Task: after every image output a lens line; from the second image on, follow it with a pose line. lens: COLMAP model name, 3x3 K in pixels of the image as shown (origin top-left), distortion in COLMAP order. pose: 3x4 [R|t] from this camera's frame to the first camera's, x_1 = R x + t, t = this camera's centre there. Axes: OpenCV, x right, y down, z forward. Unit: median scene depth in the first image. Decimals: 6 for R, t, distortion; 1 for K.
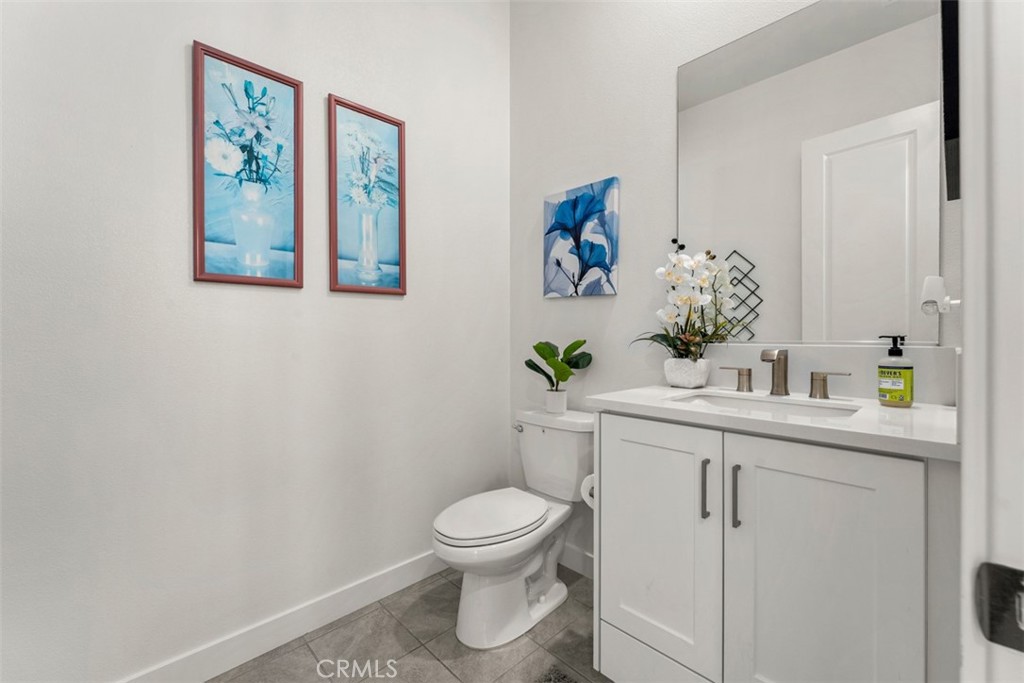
lens RADIAL K [[428.8, 0, 513.9], [0, 428.8, 341.9], [0, 0, 1]] dist [-0.000668, -0.000255]
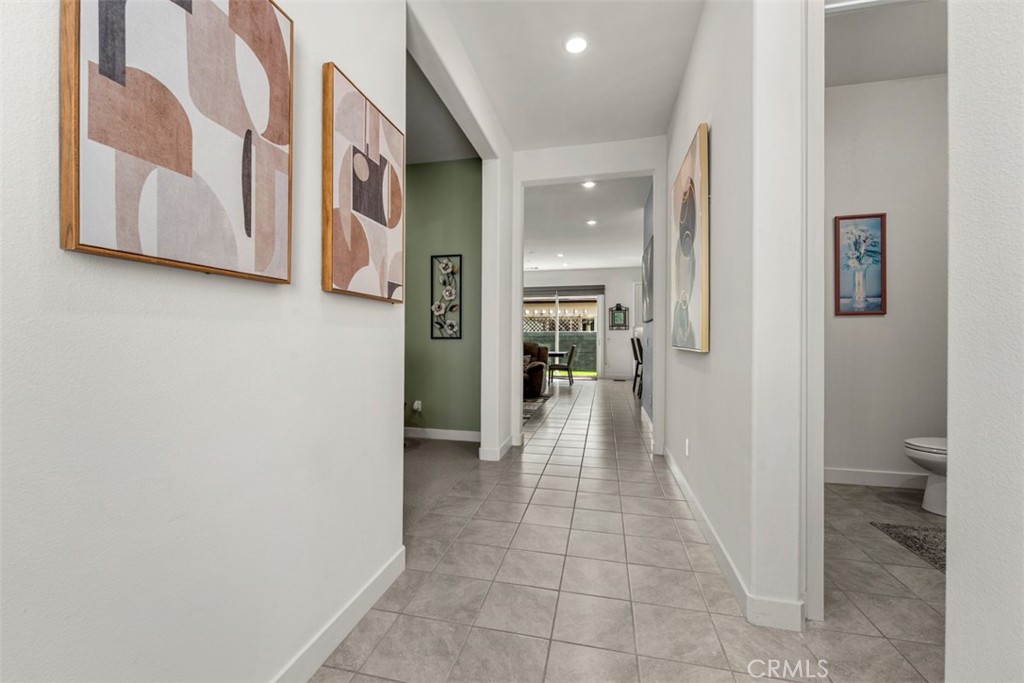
lens RADIAL K [[410.0, 0, 509.2], [0, 410.0, 337.9], [0, 0, 1]] dist [0.000389, 0.000358]
pose [[0.538504, 0.003000, -0.842617, 0.328617], [-0.007189, 0.999974, -0.001035, -0.003623], [0.842592, 0.006615, 0.538512, -1.188419]]
